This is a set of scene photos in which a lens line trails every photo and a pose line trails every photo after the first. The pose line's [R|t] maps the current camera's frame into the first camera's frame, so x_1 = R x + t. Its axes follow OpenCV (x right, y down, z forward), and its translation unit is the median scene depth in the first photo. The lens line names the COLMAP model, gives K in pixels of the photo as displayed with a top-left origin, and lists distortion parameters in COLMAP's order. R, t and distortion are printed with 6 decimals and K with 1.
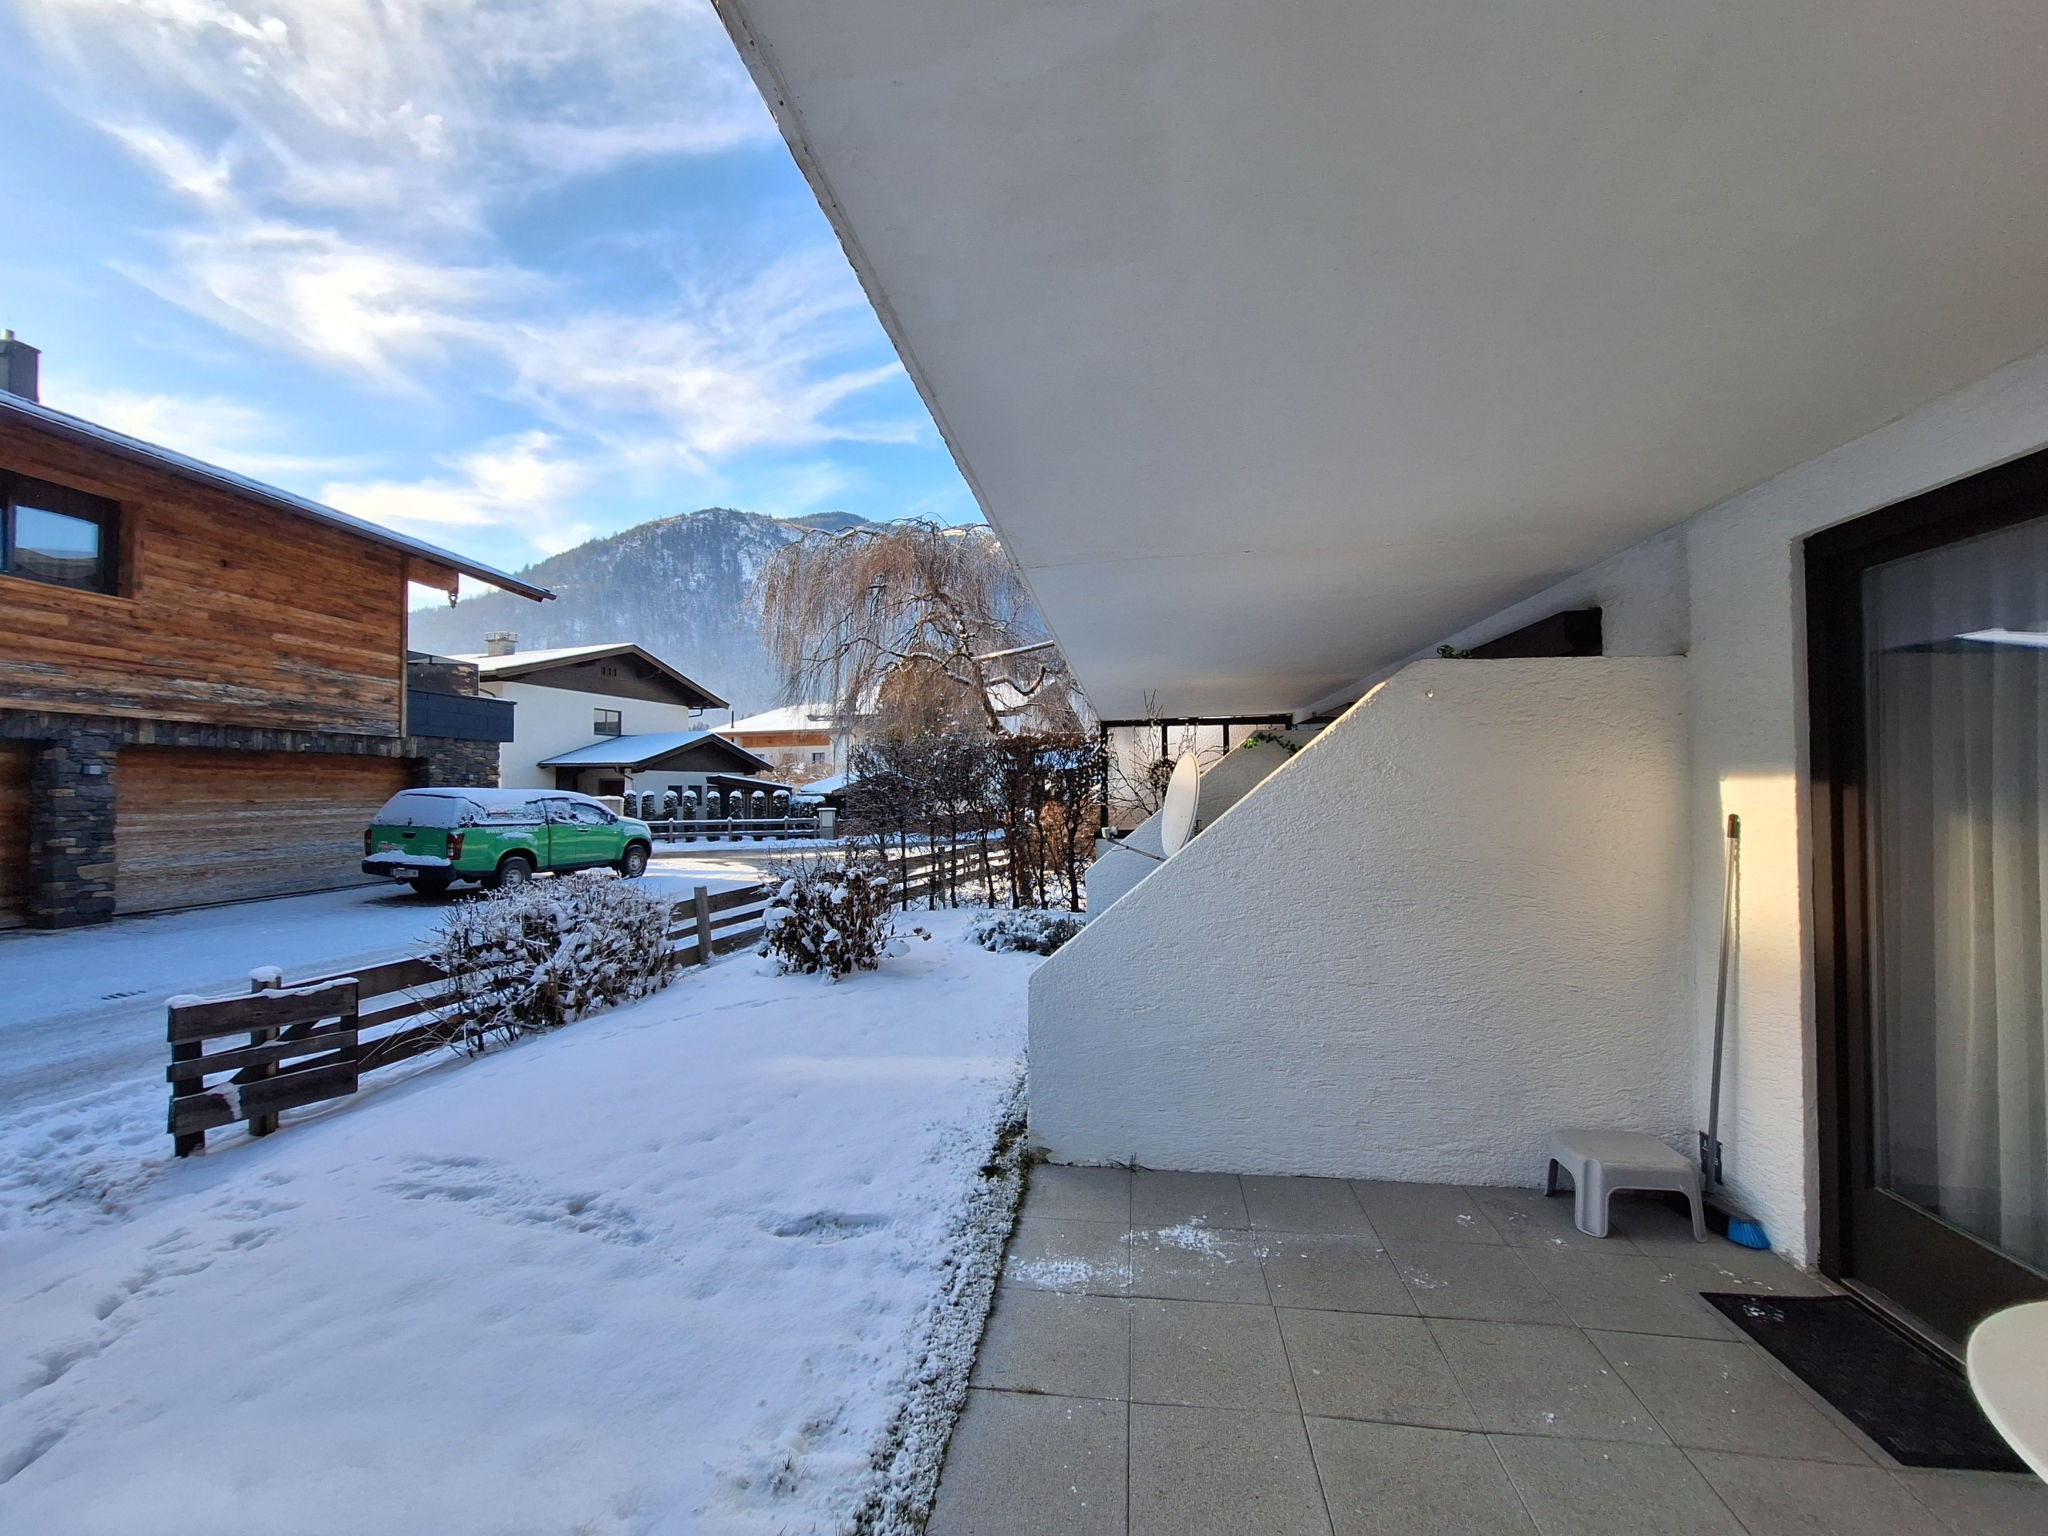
lens RADIAL K [[814.9, 0, 1032.0], [0, 814.9, 776.7], [0, 0, 1]] dist [-0.001552, 0.000003]
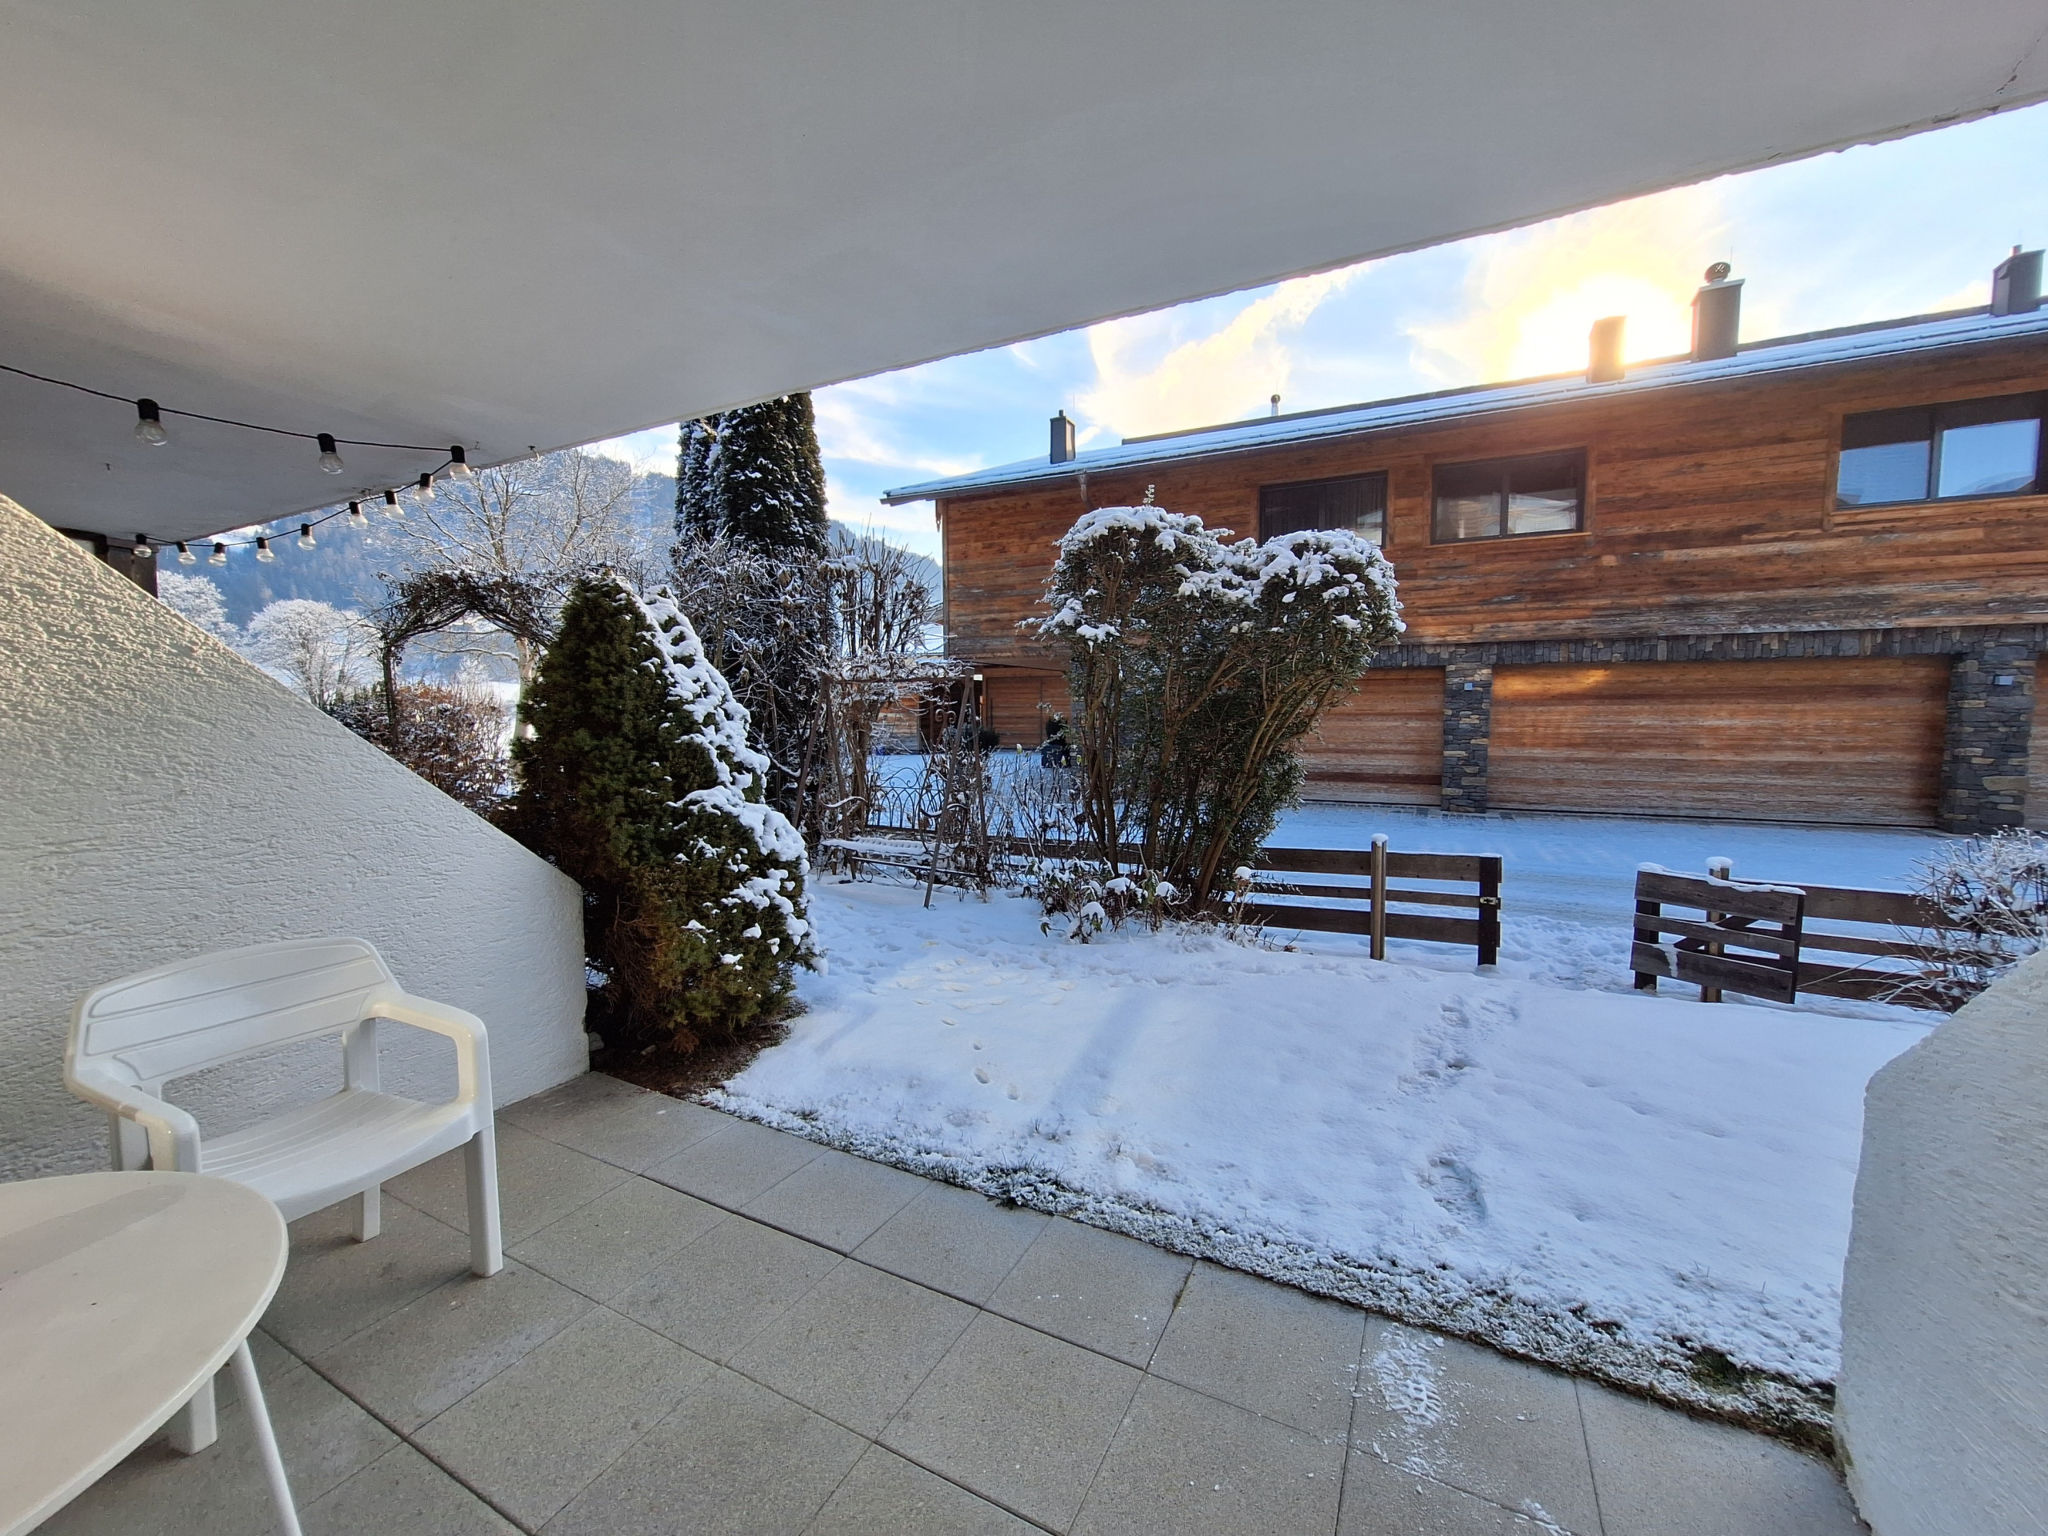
lens RADIAL K [[814.9, 0, 1032.0], [0, 814.9, 776.7], [0, 0, 1]] dist [-0.001552, 0.000003]
pose [[-0.347084, 0.076436, -0.934714, 0.383544], [0.019349, 0.997045, 0.074348, 0.024301], [0.937634, 0.007719, -0.347537, 0.485876]]
